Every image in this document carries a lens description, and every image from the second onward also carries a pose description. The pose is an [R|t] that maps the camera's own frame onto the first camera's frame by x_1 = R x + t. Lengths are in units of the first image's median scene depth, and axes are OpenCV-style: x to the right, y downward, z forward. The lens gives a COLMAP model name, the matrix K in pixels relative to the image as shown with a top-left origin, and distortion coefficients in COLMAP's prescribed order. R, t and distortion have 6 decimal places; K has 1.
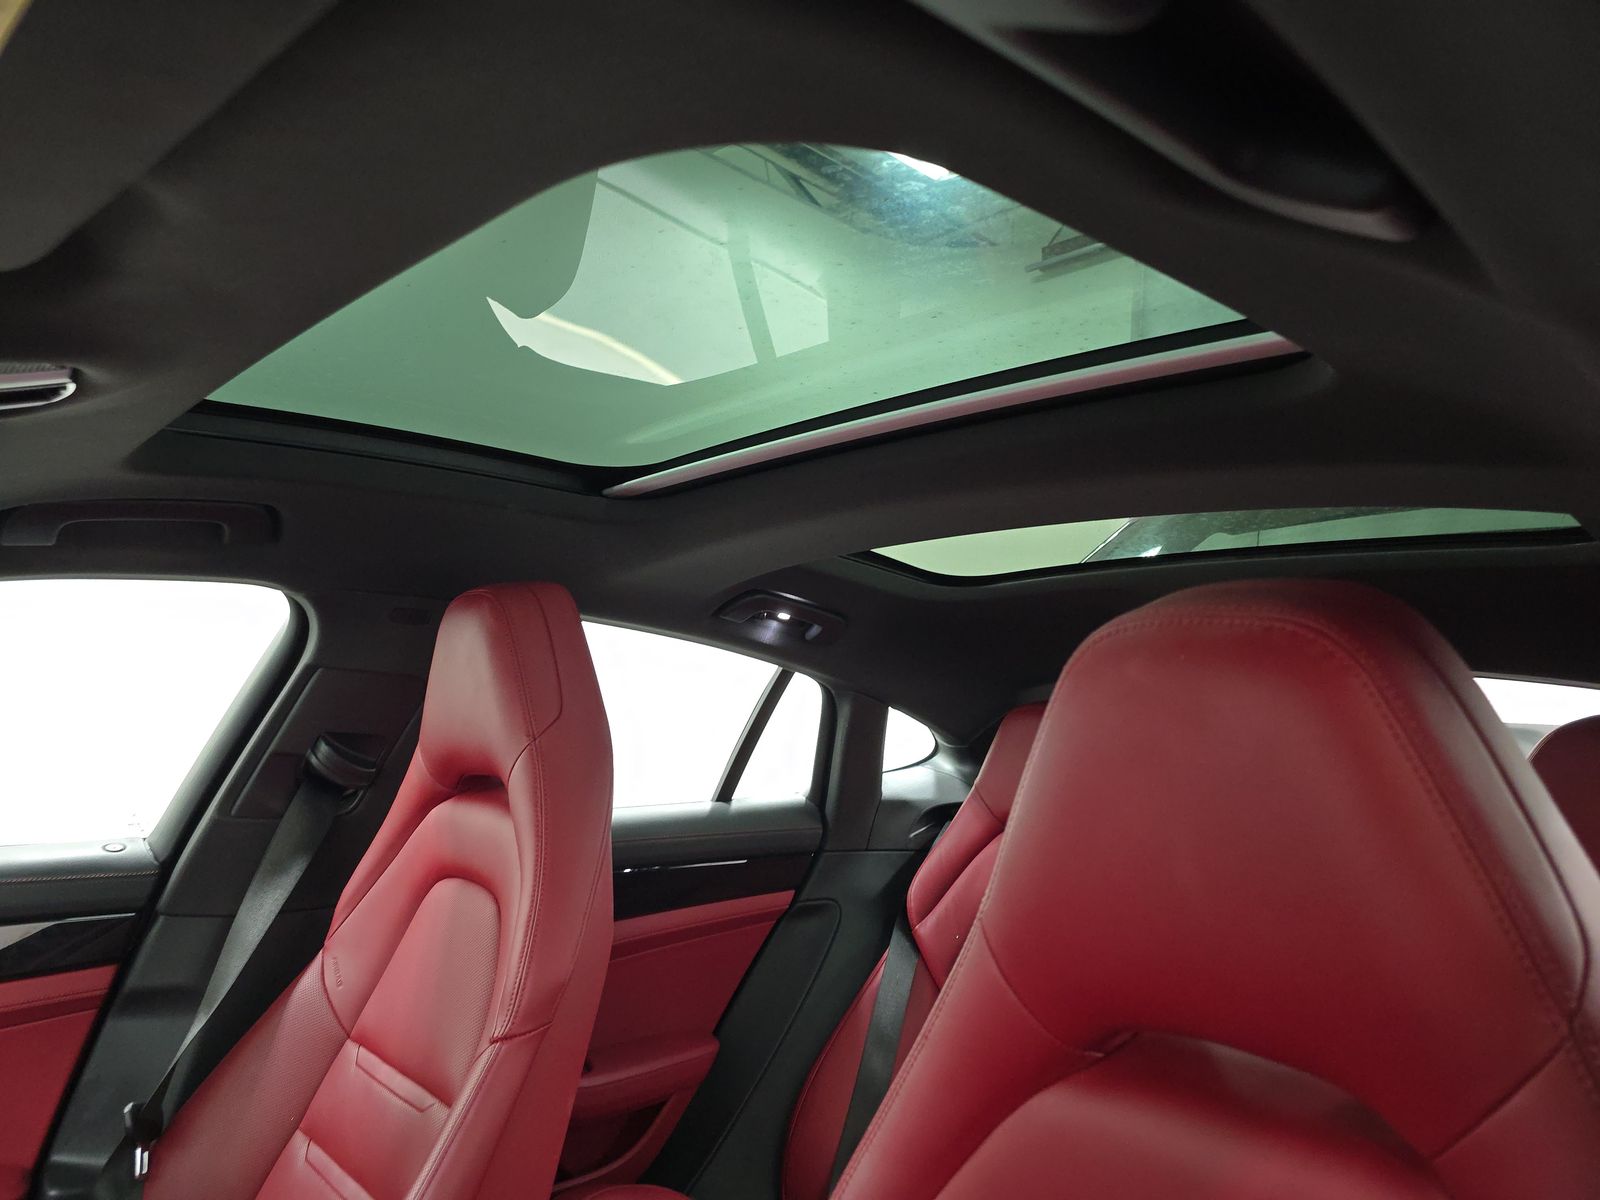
lens RADIAL K [[1083.5, 0, 803.8], [0, 1083.5, 598.8], [0, 0, 1]] dist [0.028420, -0.037440]
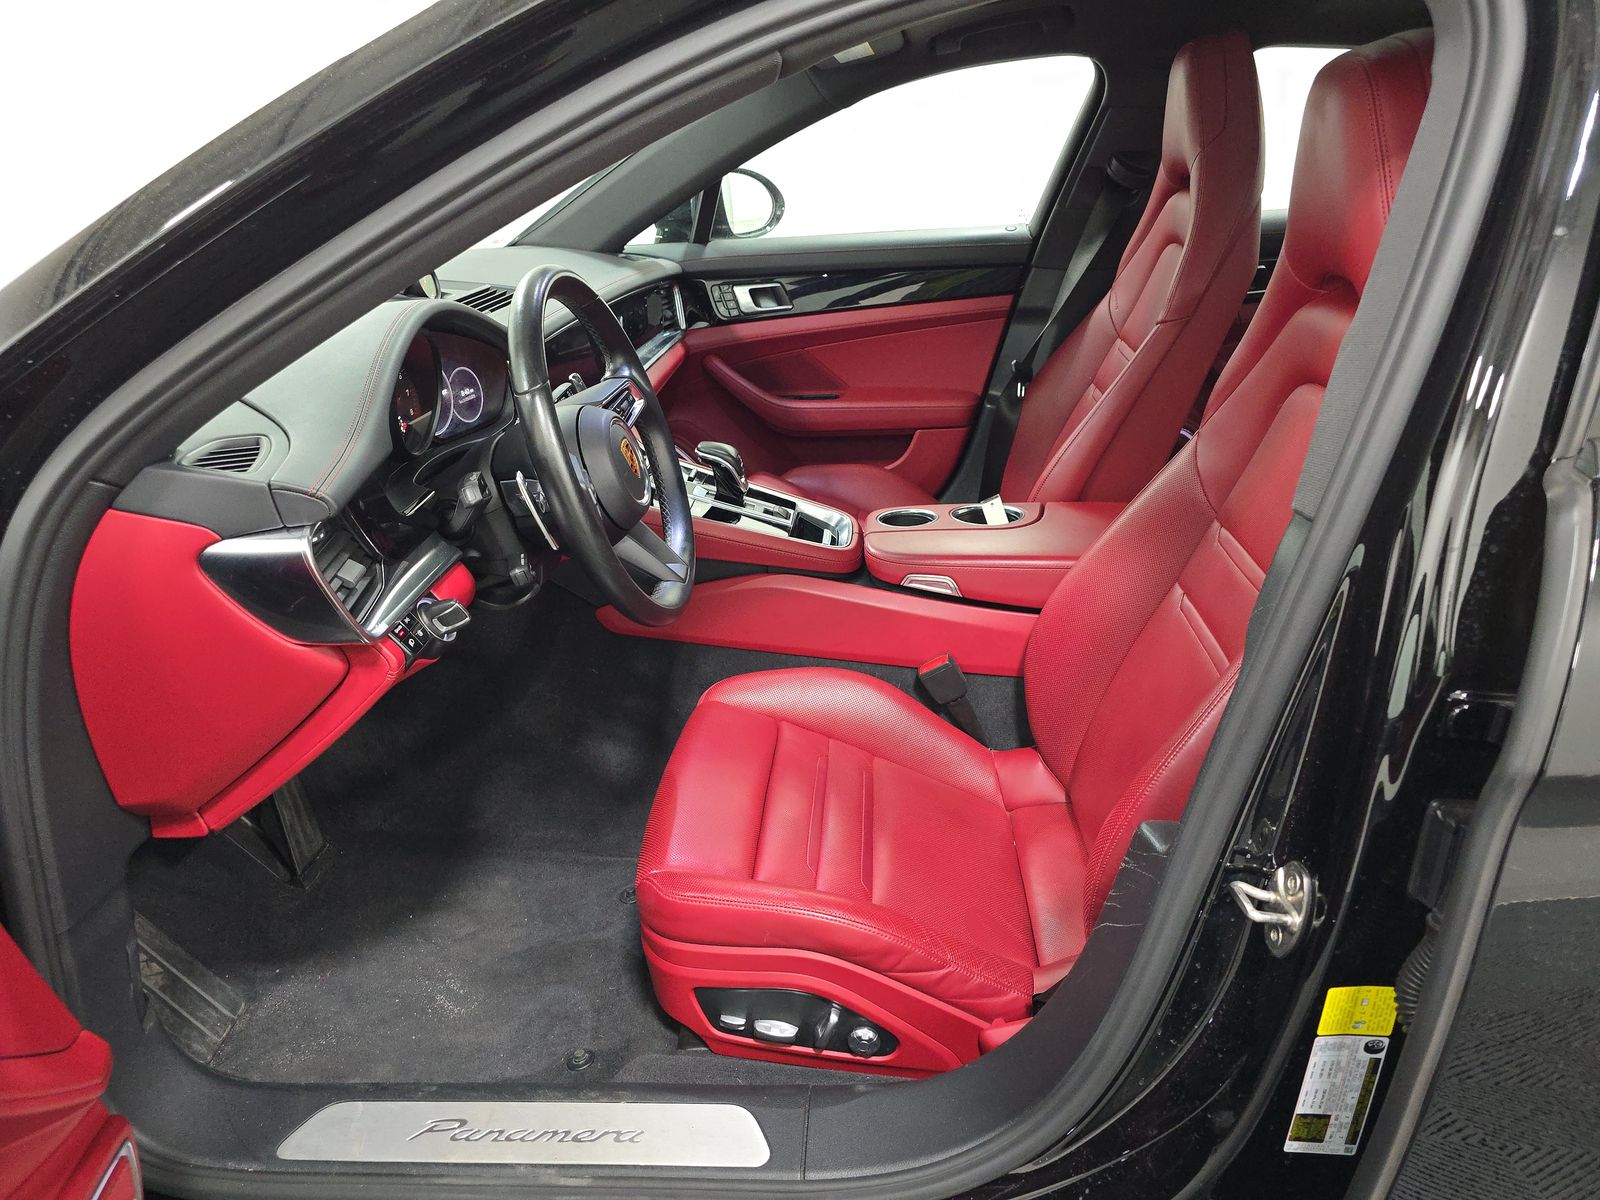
lens RADIAL K [[1083.5, 0, 803.1], [0, 1083.5, 602.9], [0, 0, 1]] dist [0.028420, -0.037440]
pose [[0.671915, 0.232511, -0.703185, 0.547725], [0.134410, 0.895396, 0.424499, -0.025526], [0.728330, -0.379743, 0.570378, -0.511188]]
